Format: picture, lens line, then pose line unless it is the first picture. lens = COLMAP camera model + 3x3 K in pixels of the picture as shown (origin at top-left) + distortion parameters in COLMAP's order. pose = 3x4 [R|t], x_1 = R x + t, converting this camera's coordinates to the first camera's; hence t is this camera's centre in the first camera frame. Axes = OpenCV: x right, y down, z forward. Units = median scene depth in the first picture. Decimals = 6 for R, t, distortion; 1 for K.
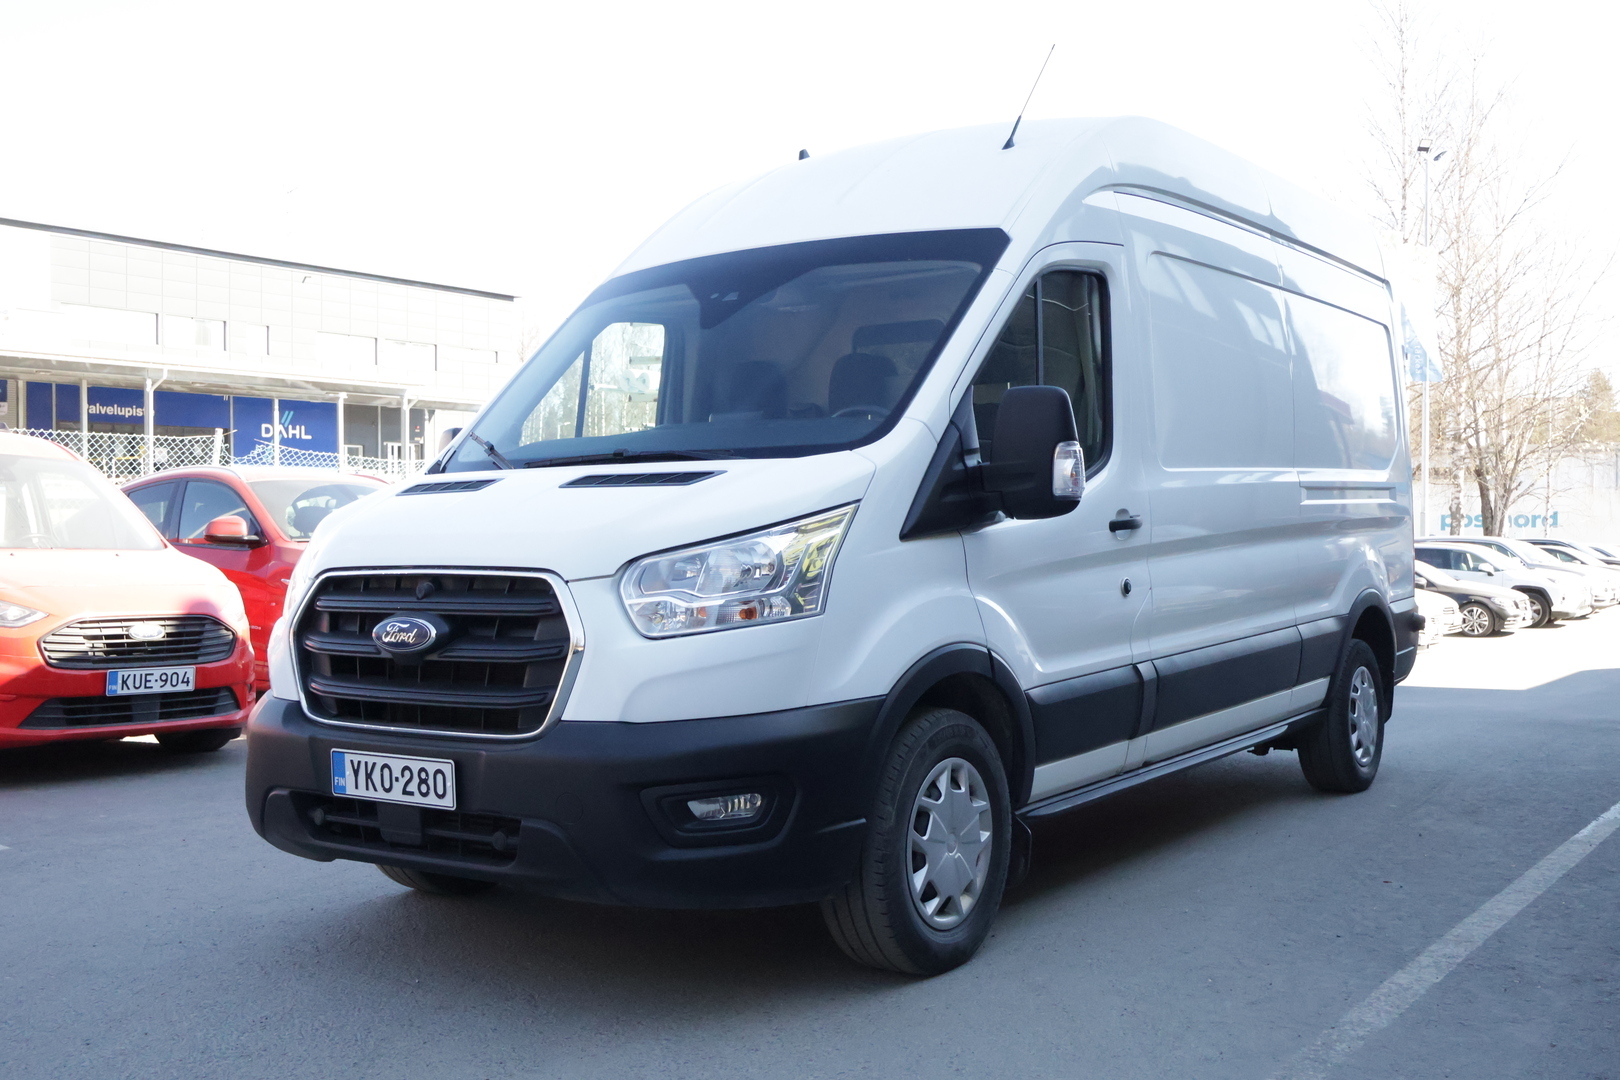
lens RADIAL K [[1626.8, 0, 810.0], [0, 1626.8, 540.0], [0, 0, 1]] dist [0.004970, 0.002479]
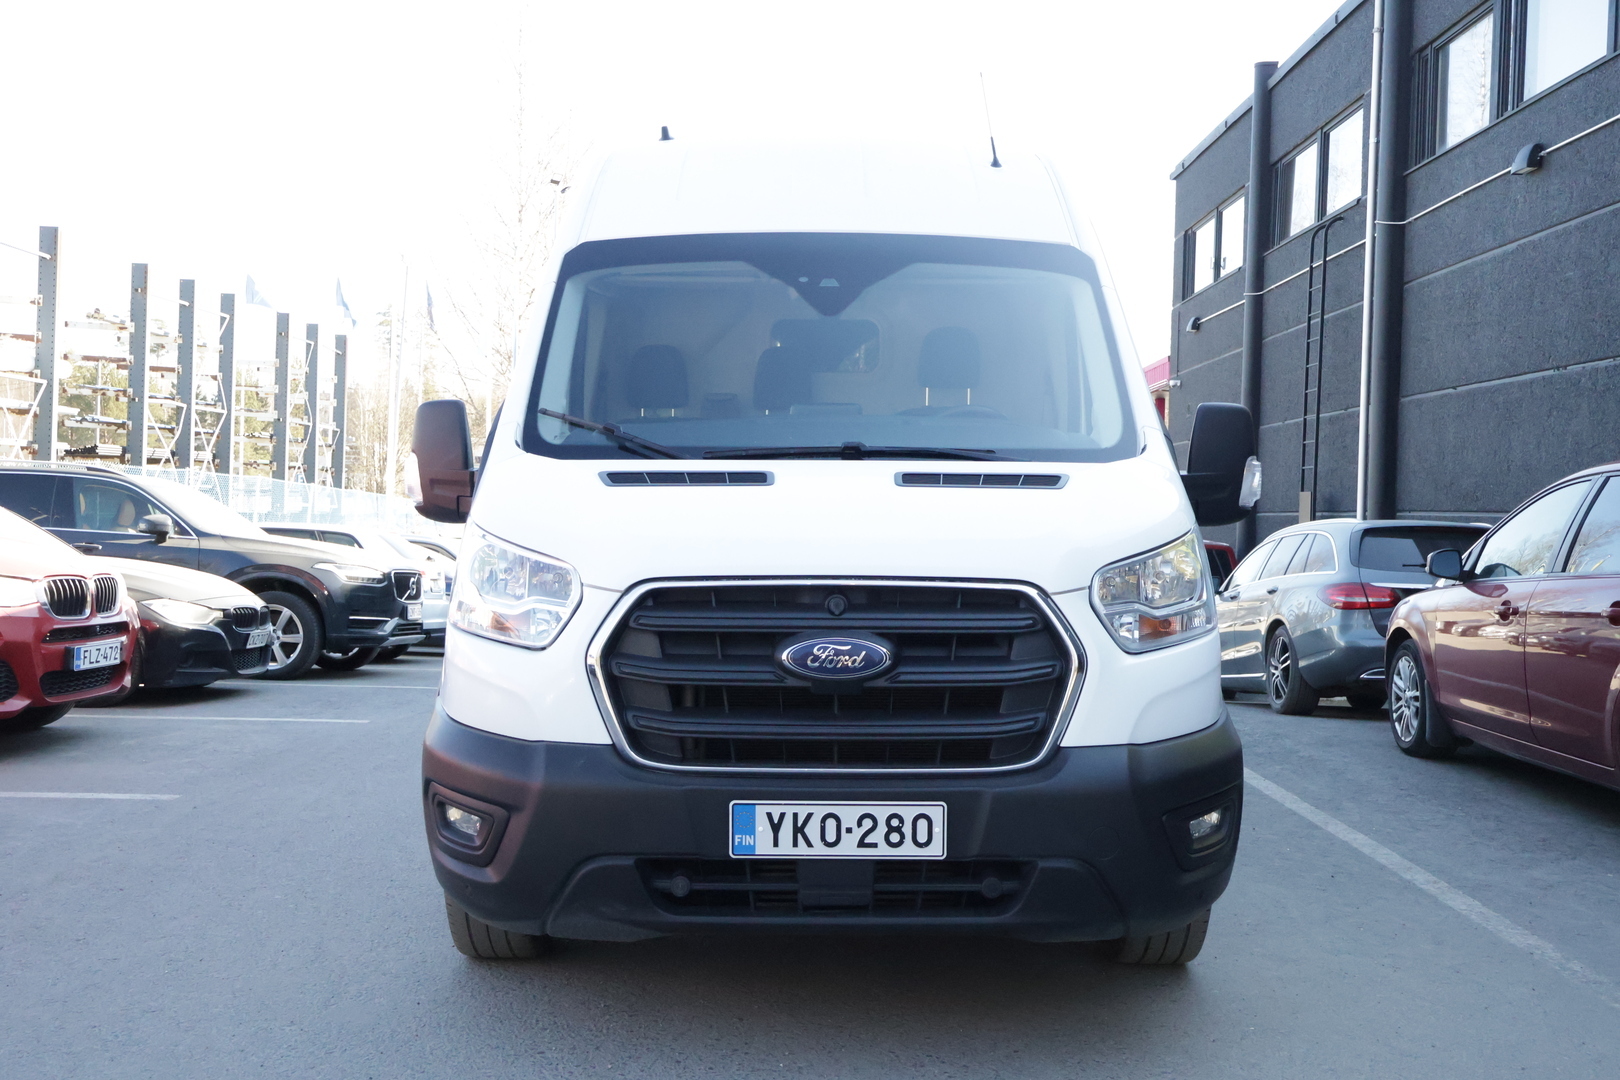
lens RADIAL K [[1509.1, 0, 810.0], [0, 1509.1, 540.0], [0, 0, 1]] dist [-0.042870, 0.002103]
pose [[0.816664, 0.009160, 0.577041, -0.718107], [-0.015856, 0.999853, 0.006569, -0.007888], [-0.576896, -0.014514, 0.816689, 0.375495]]
